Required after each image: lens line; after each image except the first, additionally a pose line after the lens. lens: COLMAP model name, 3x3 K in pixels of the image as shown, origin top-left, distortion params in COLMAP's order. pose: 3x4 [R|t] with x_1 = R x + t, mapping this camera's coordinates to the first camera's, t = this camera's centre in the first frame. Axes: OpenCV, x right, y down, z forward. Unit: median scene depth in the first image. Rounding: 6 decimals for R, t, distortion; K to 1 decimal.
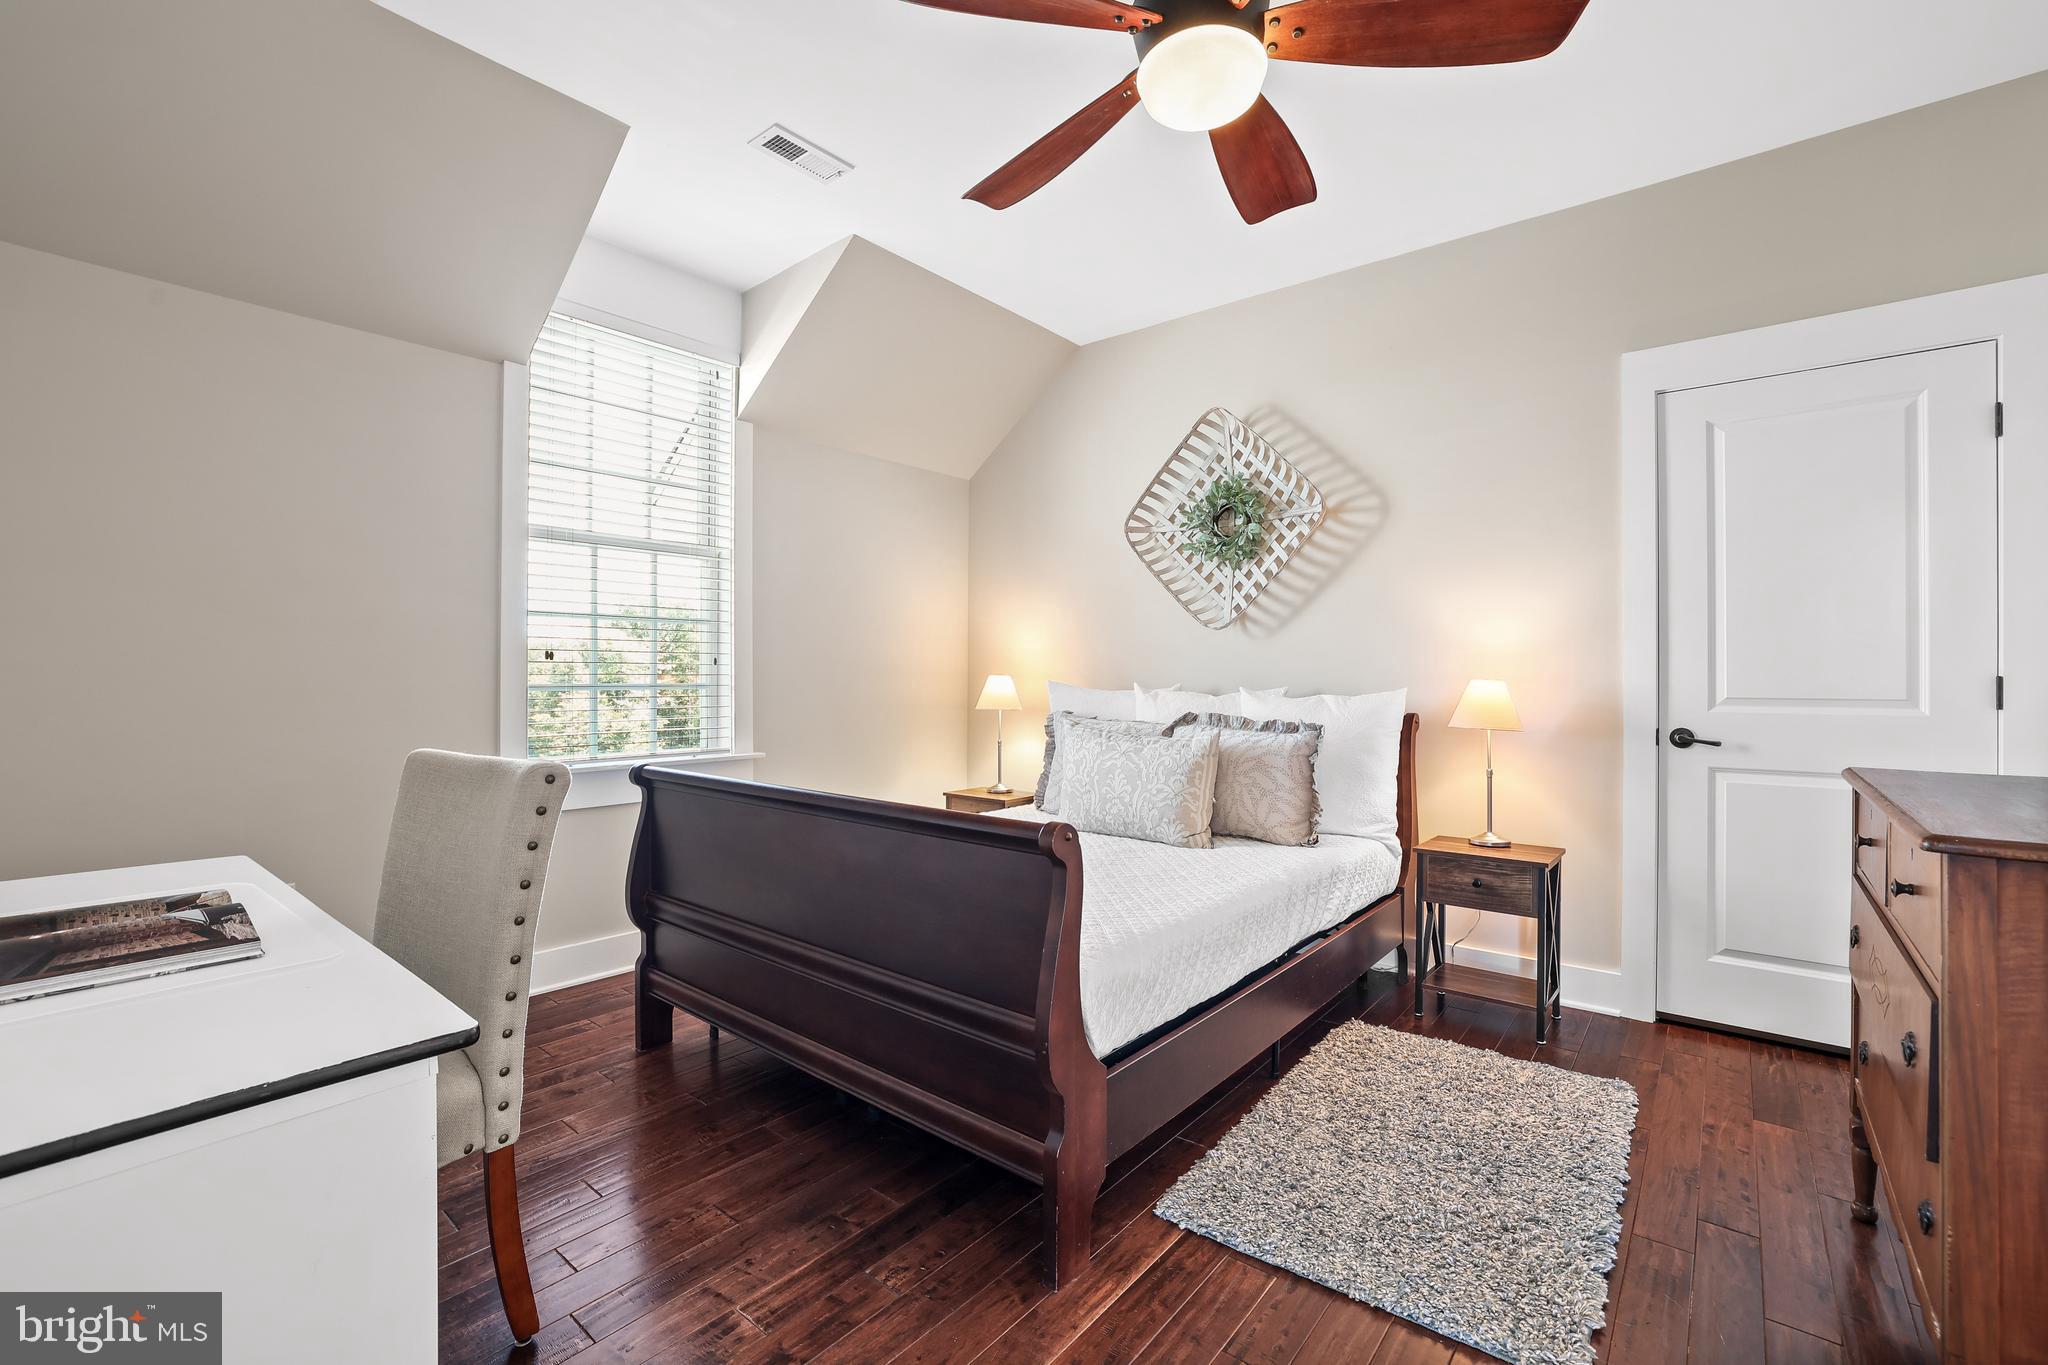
lens RADIAL K [[878.9, 0, 1023.8], [0, 878.9, 668.9], [0, 0, 1]] dist [-0.062148, 0.024127]
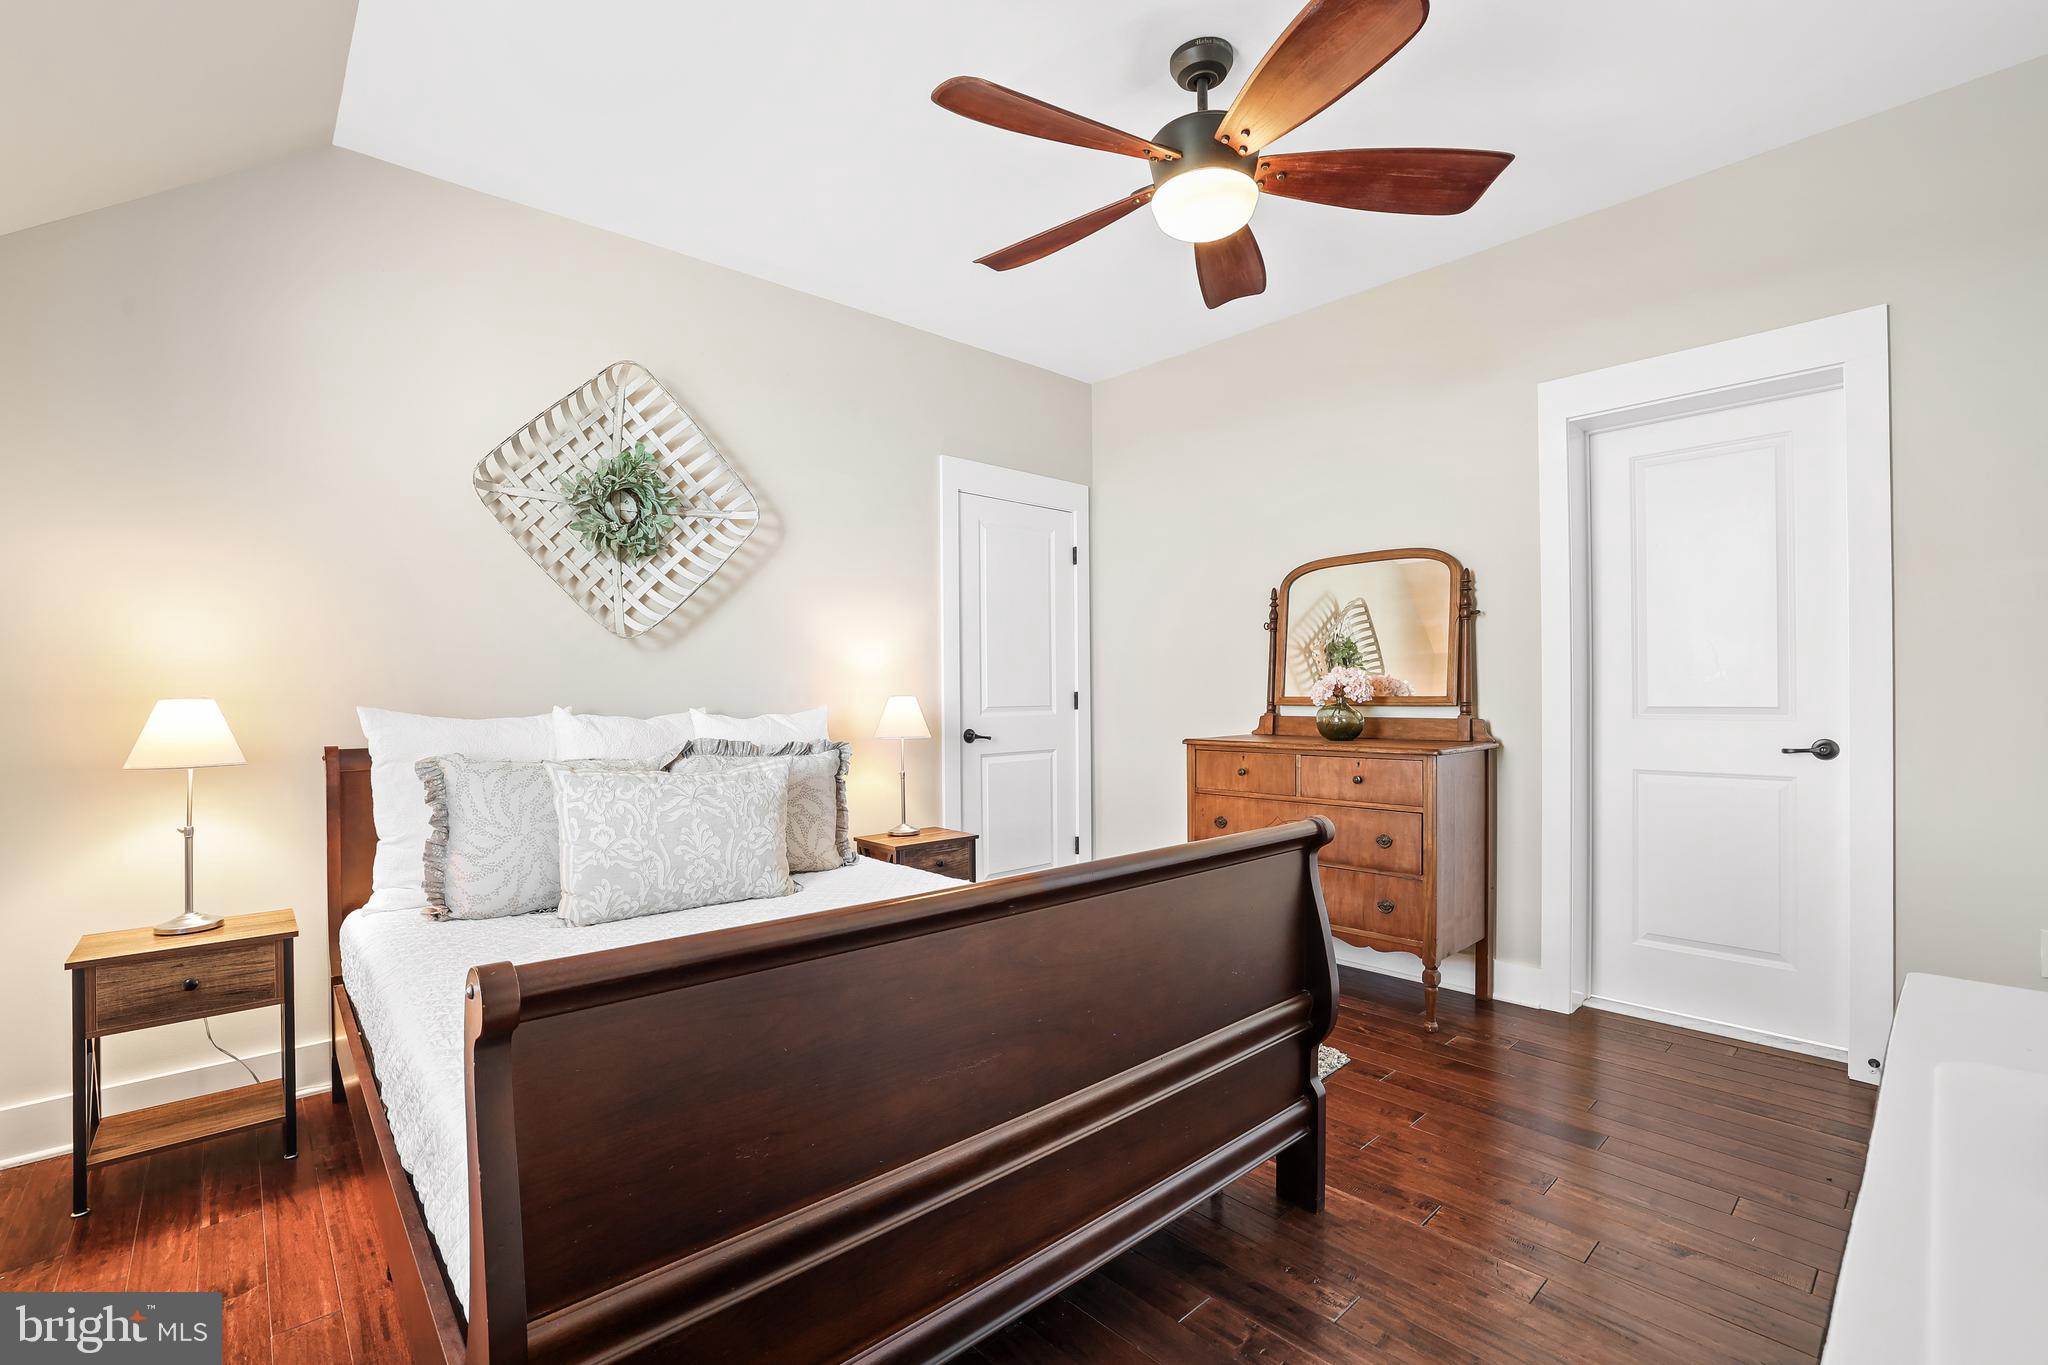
lens RADIAL K [[880.0, 0, 1021.7], [0, 880.0, 686.6], [0, 0, 1]] dist [-0.059535, 0.017742]
pose [[0.153387, 0.001421, 0.988165, -0.590524], [-0.003735, 0.999993, -0.000858, -0.000830], [-0.988159, -0.003560, 0.153392, 0.601280]]
